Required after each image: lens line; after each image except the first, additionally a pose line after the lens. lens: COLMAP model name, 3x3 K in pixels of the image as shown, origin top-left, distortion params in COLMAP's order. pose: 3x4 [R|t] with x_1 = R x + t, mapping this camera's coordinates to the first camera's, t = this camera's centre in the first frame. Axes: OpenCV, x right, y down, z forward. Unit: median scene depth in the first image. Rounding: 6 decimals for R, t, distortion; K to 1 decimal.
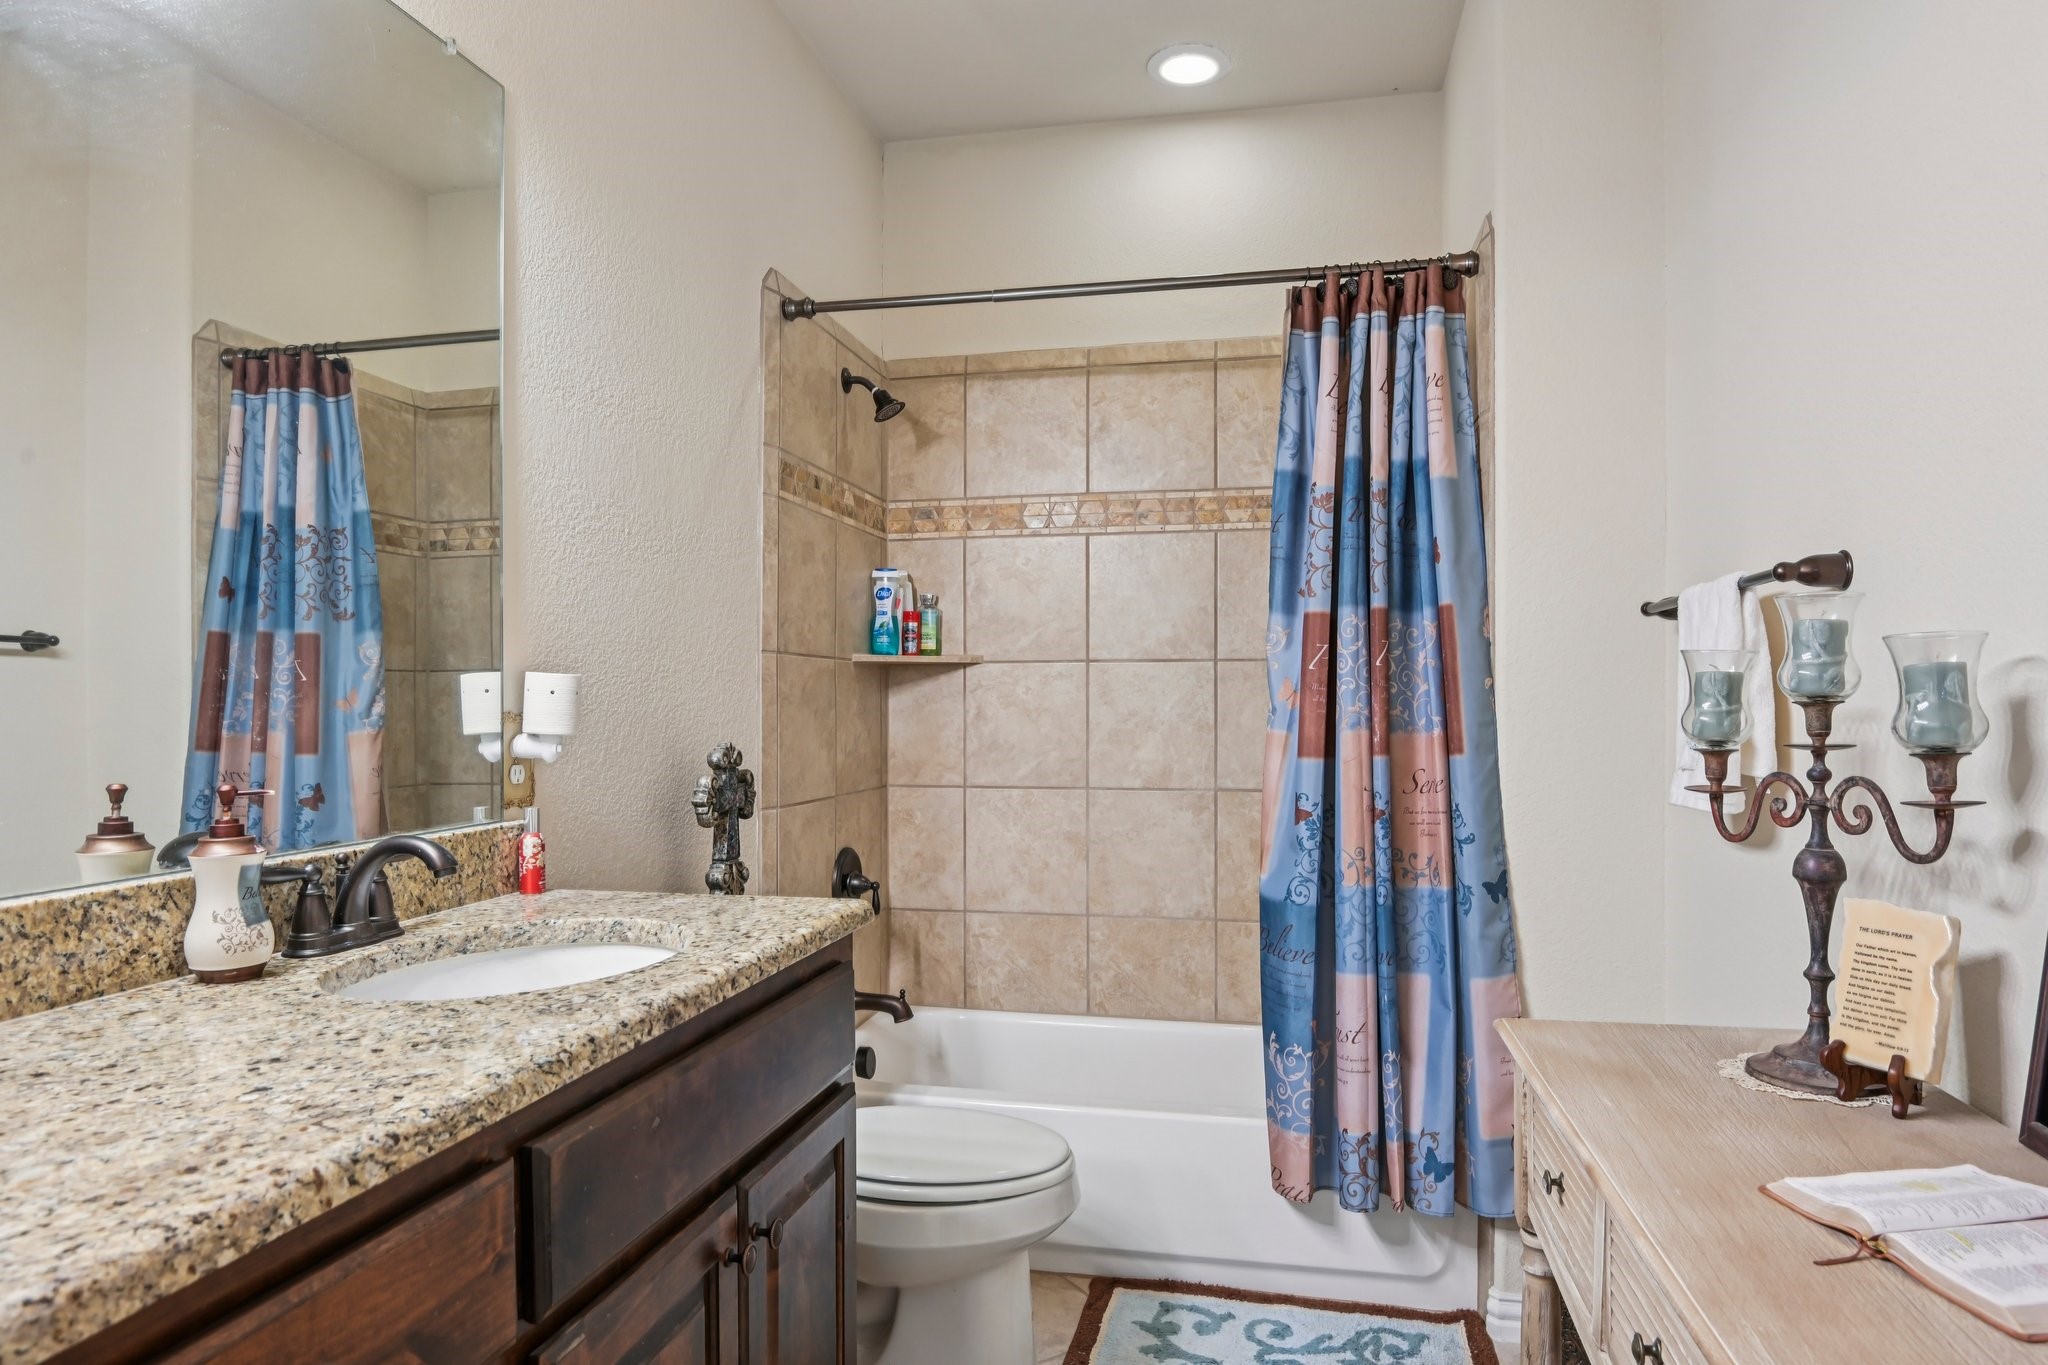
lens RADIAL K [[1286.1, 0, 1020.8], [0, 1286.1, 680.8], [0, 0, 1]] dist [-0.000926, -0.000042]
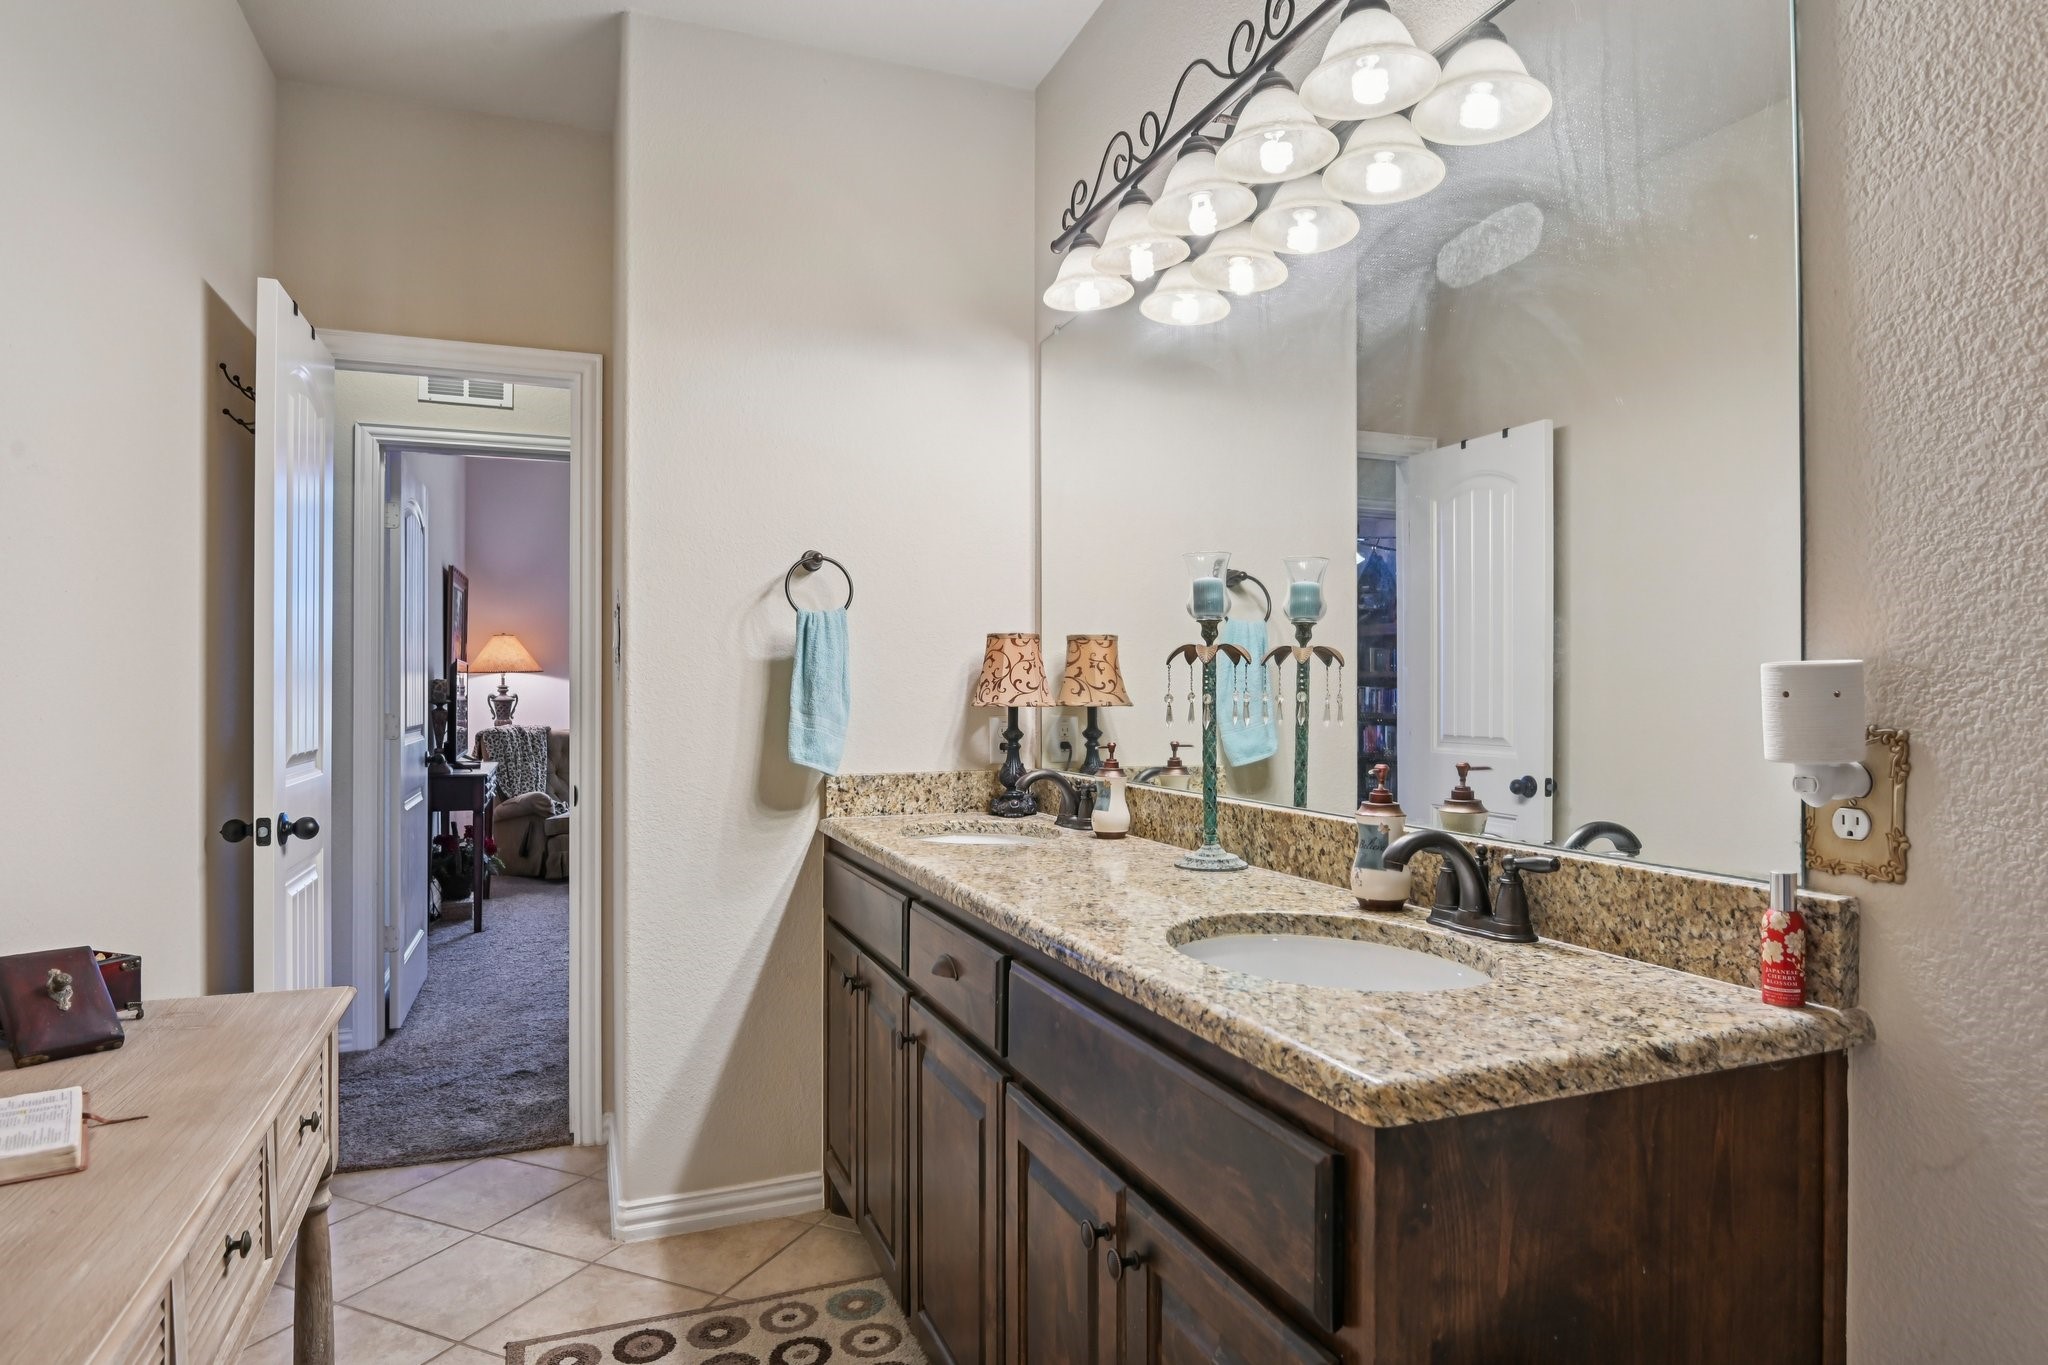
lens RADIAL K [[1206.7, 0, 1019.5], [0, 1206.7, 683.5], [0, 0, 1]] dist [-0.000544, 0.000125]
pose [[-0.833330, 0.002136, -0.552772, 0.329928], [0.012228, 0.999819, -0.014571, 0.009831], [0.552641, -0.018902, -0.833205, 1.552457]]
